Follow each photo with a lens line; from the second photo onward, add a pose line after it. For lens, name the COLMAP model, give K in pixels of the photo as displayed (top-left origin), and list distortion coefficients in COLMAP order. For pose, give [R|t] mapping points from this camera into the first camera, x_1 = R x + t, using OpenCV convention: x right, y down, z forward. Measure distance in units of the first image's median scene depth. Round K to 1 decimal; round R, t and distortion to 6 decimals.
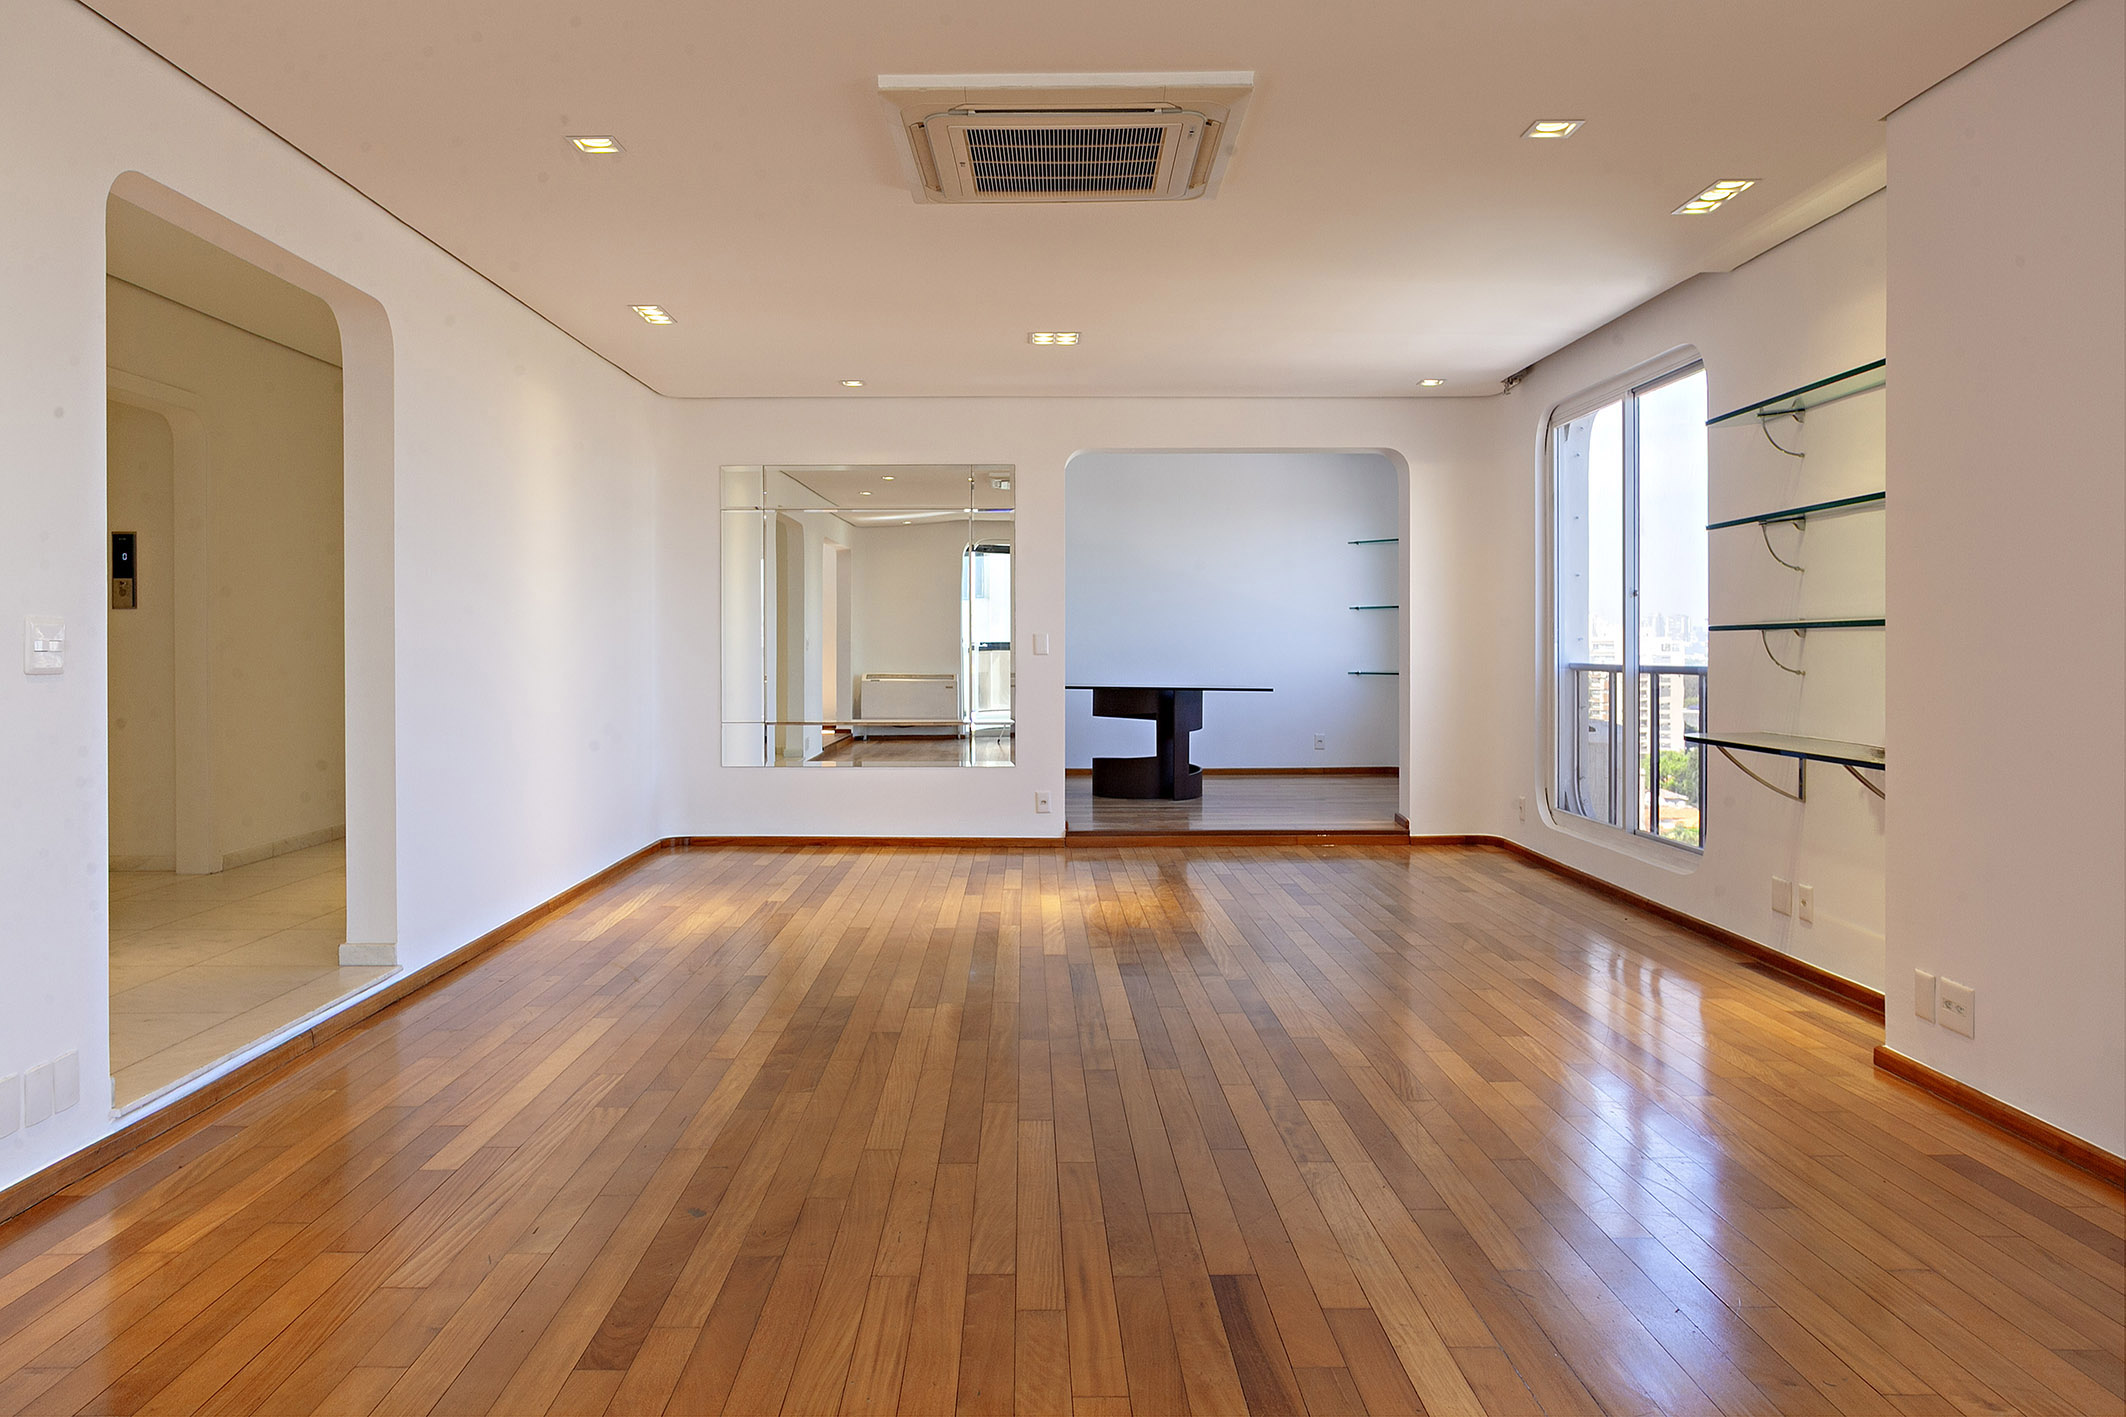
lens RADIAL K [[1435.8, 0, 1059.2], [0, 1435.8, 652.9], [0, 0, 1]] dist [-0.028316, 0.047690]
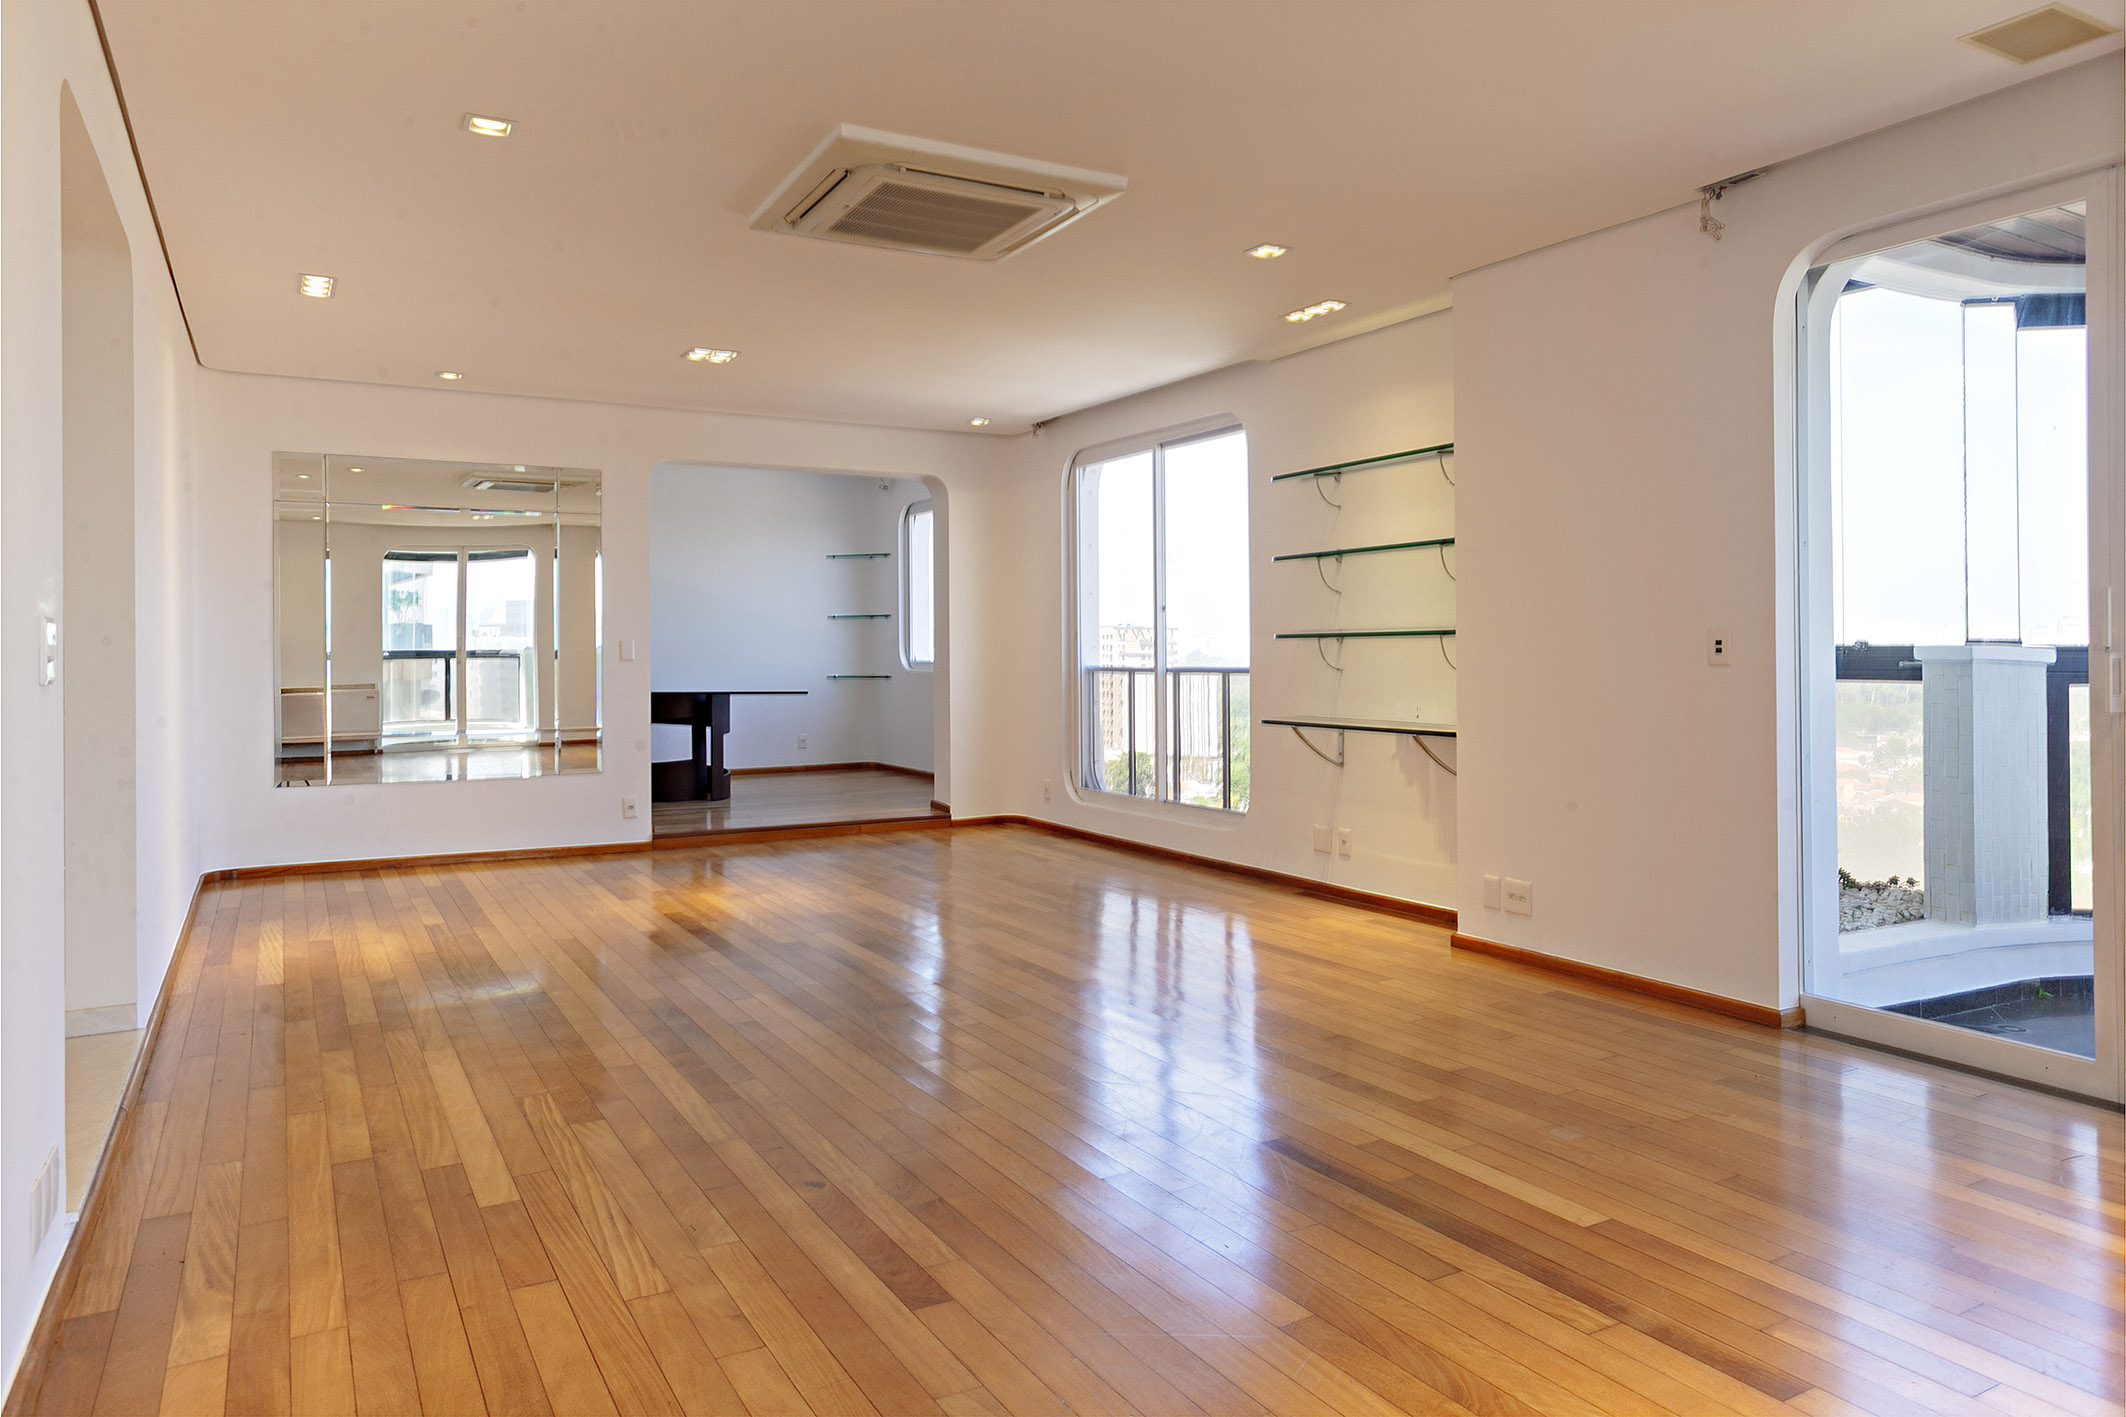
lens RADIAL K [[1393.5, 0, 1061.8], [0, 1393.5, 647.0], [0, 0, 1]] dist [-0.041444, 0.066010]
pose [[0.862561, -0.000493, 0.505952, -0.280959], [0.005195, 0.999955, -0.007881, 0.000730], [-0.505926, 0.009426, 0.862525, 0.007887]]
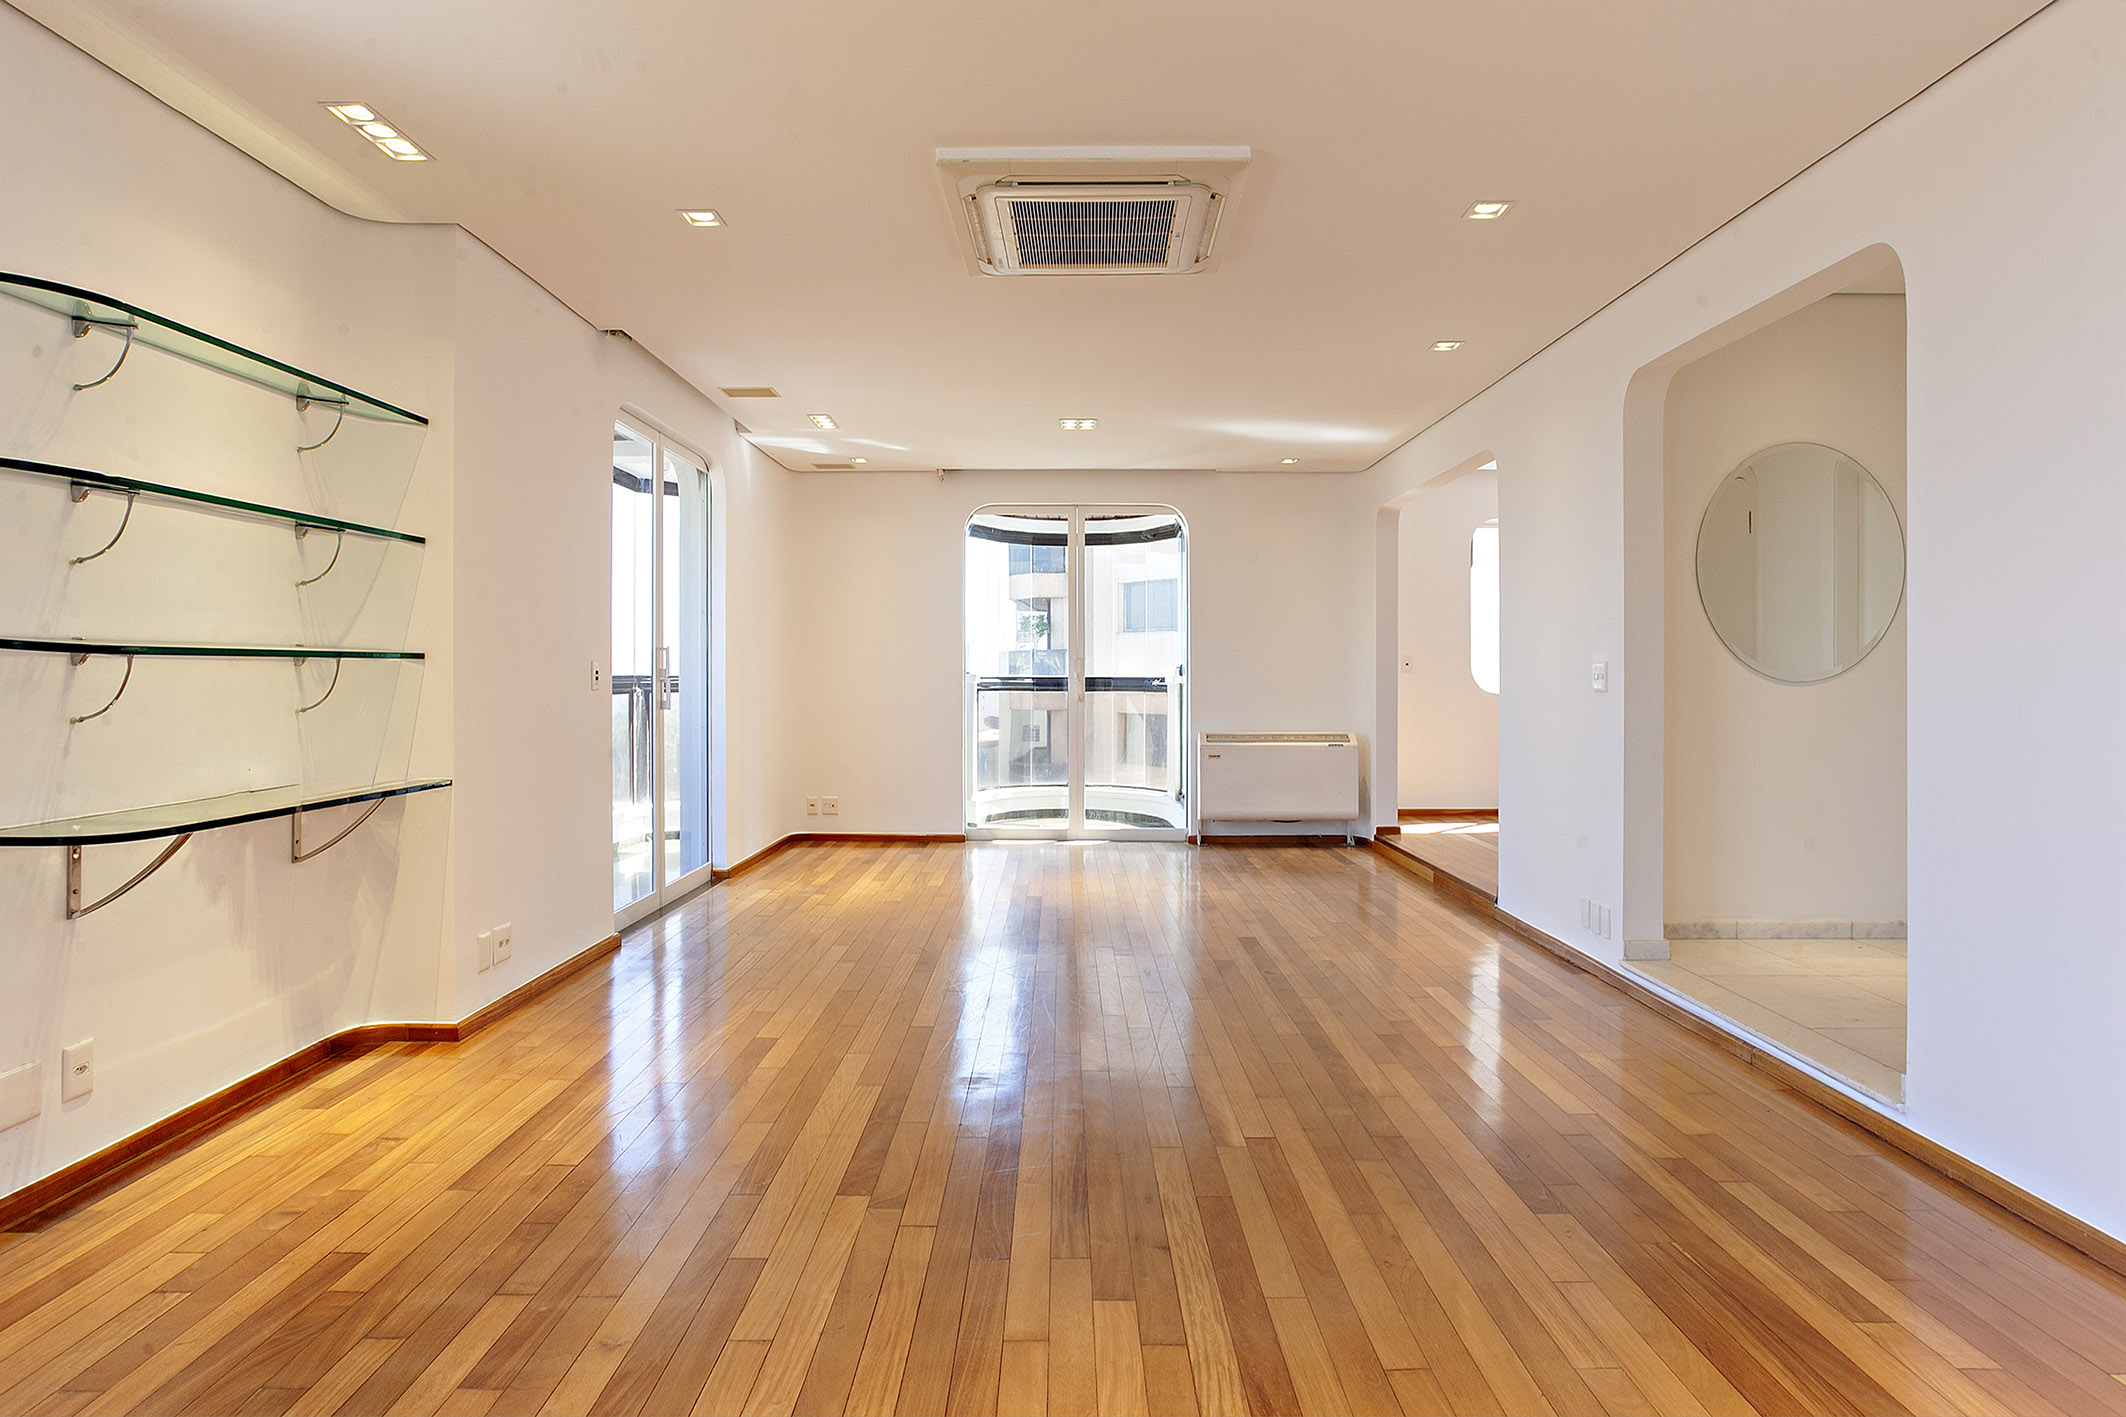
lens RADIAL K [[1097.0, 0, 1063.0], [0, 1097.0, 708.5], [0, 0, 1]] dist [-0.000191, -0.000144]
pose [[-0.999866, 0.003036, -0.016100, 0.060654], [0.002524, 0.999494, 0.031700, -0.004045], [0.016188, 0.031655, -0.999368, 1.158216]]
